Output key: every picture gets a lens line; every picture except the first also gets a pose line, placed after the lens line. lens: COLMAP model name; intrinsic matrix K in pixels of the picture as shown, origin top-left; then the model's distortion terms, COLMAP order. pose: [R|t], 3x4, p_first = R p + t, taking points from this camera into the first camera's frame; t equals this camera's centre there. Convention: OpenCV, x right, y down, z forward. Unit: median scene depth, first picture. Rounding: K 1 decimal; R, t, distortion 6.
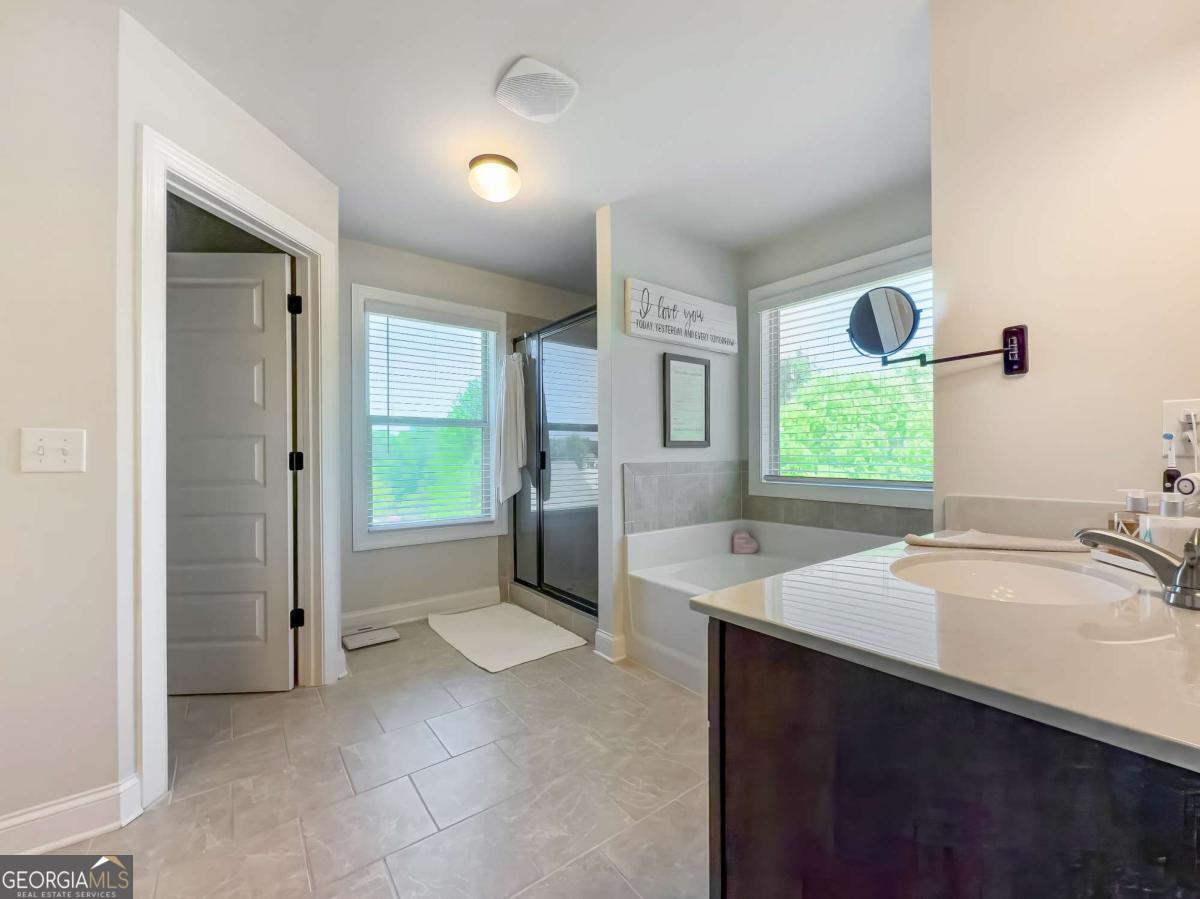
lens RADIAL K [[482.7, 0, 599.5], [0, 482.7, 453.4], [0, 0, 1]] dist [0.001890, 0.001695]
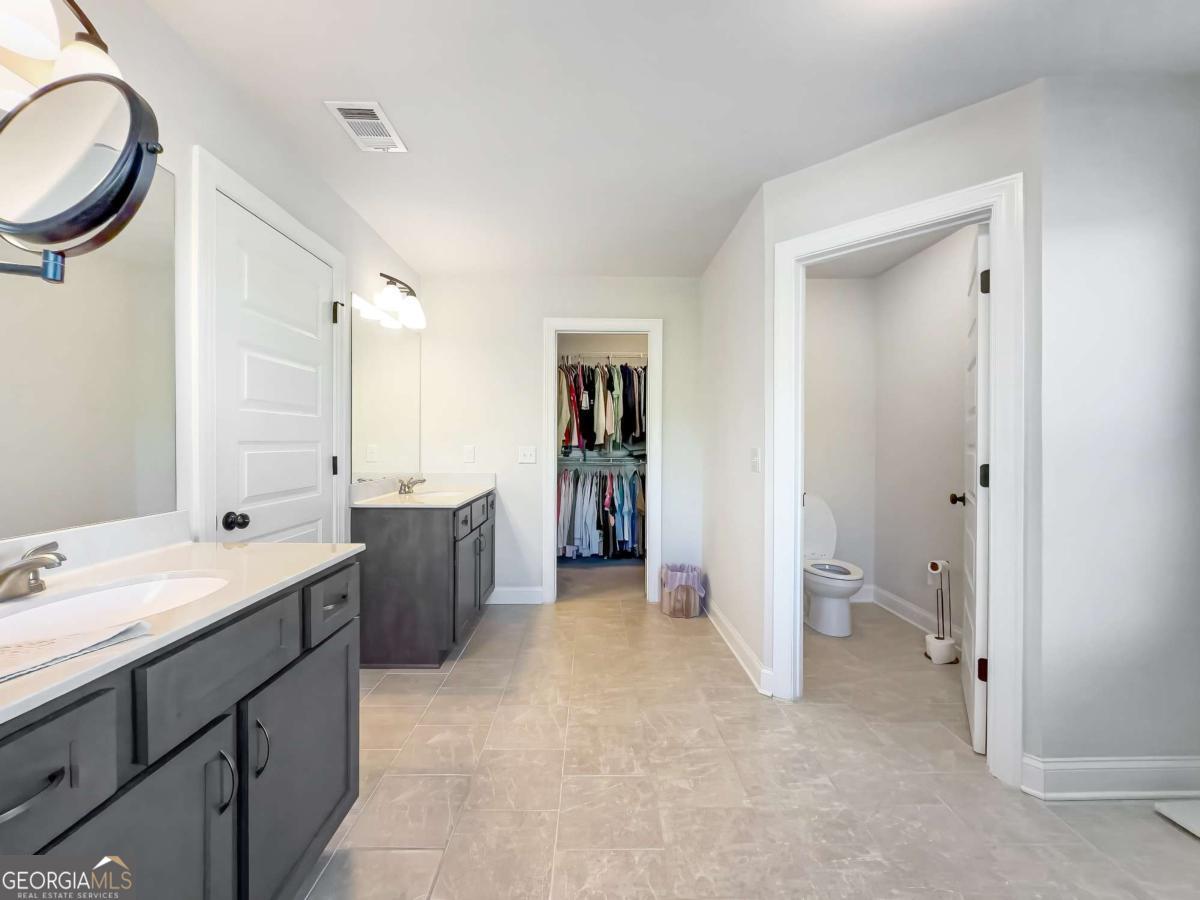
lens RADIAL K [[482.7, 0, 597.9], [0, 482.7, 444.0], [0, 0, 1]] dist [0.001890, 0.001695]
pose [[-0.574835, 0.005269, -0.818252, 0.557186], [0.001118, 0.999983, 0.005654, -0.061046], [0.818268, 0.002335, -0.574832, 1.282634]]
